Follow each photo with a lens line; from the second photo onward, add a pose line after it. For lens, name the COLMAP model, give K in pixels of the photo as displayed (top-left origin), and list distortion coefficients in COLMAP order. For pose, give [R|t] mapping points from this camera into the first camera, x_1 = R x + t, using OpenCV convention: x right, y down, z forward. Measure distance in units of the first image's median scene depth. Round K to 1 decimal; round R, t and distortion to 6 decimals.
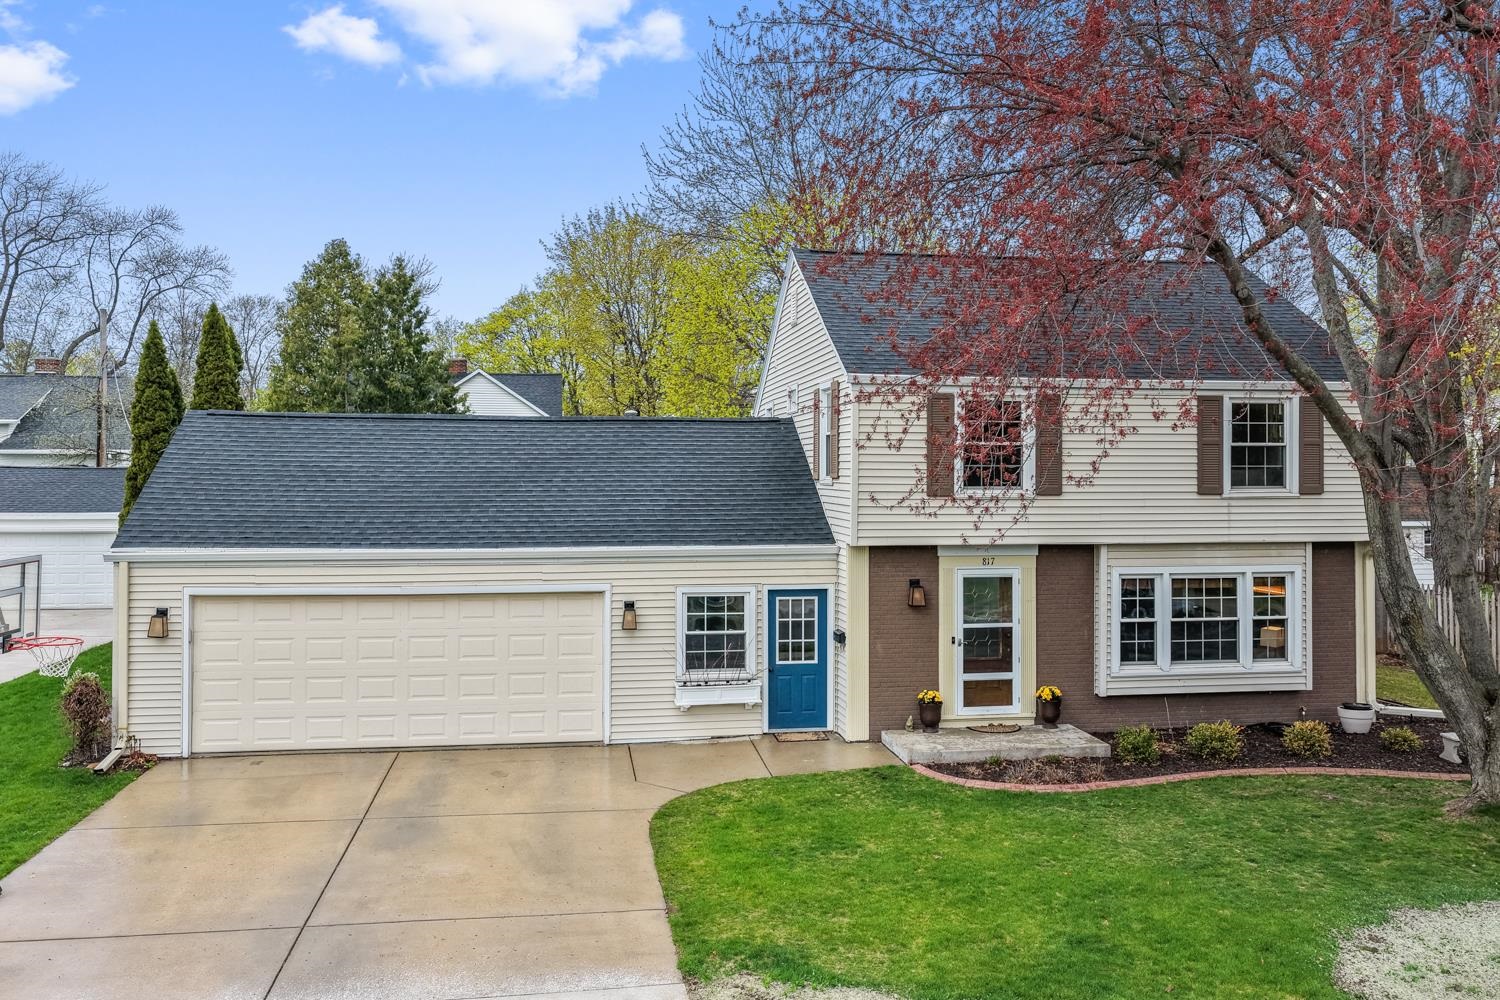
lens RADIAL K [[1259.6, 0, 748.4], [0, 1259.6, 469.6], [0, 0, 1]] dist [-0.000079, -0.003286]
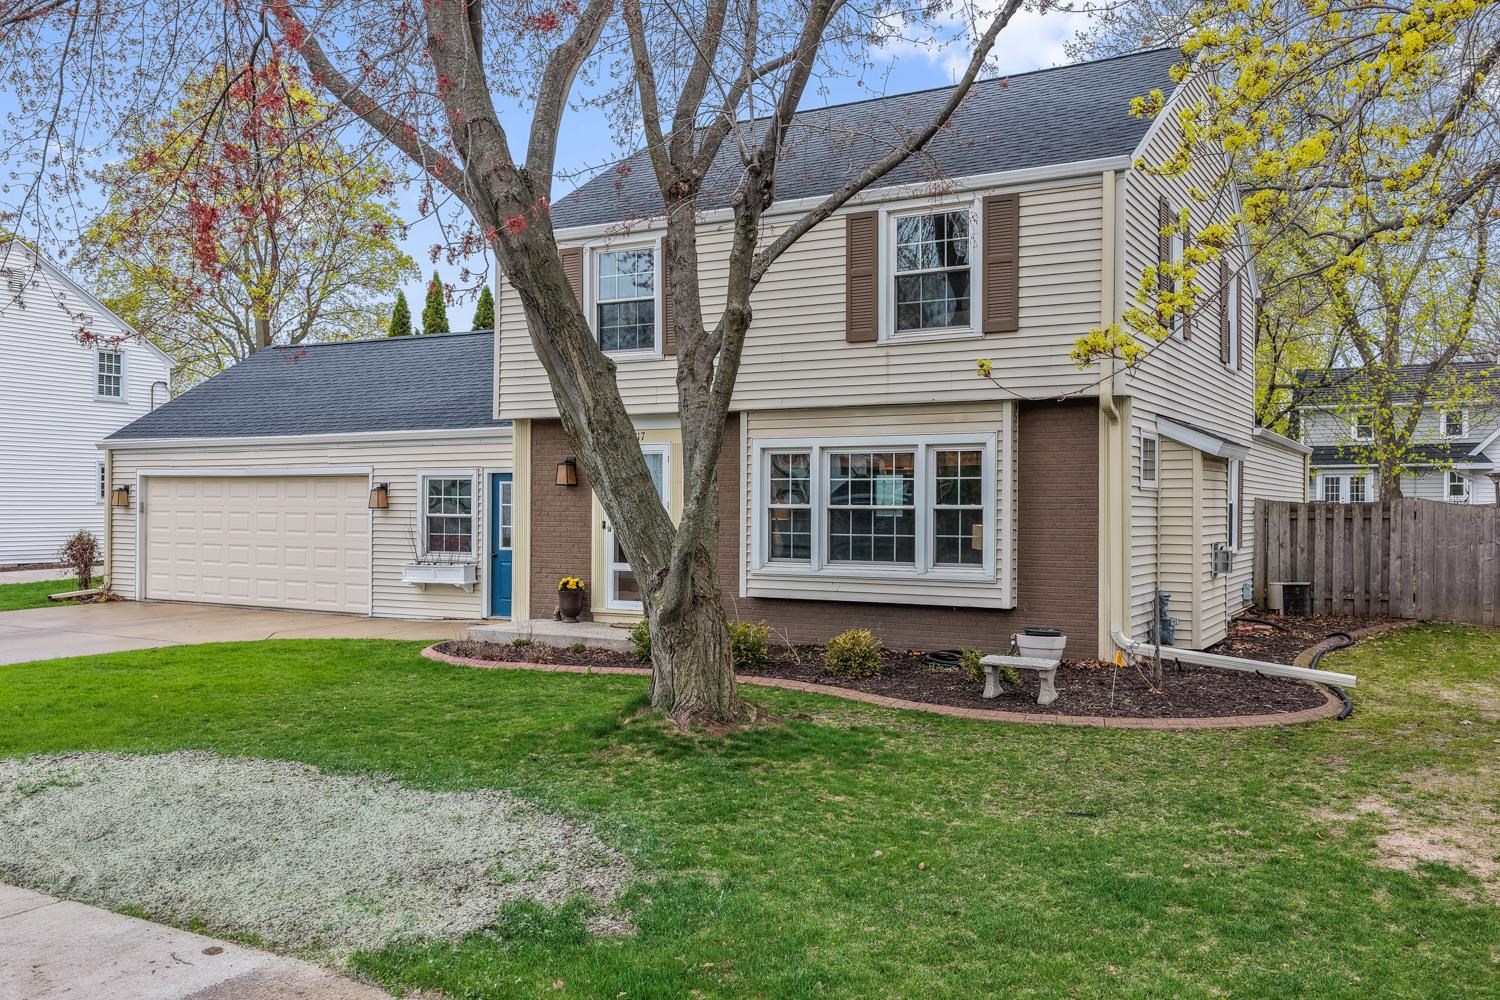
lens RADIAL K [[1244.7, 0, 755.1], [0, 1244.7, 502.5], [0, 0, 1]] dist [-0.000029, -0.001944]
pose [[0.783445, 0.002782, -0.621454, 0.796621], [0.000495, 0.999987, 0.005100, 0.114965], [0.621461, -0.004303, 0.783434, 0.372453]]
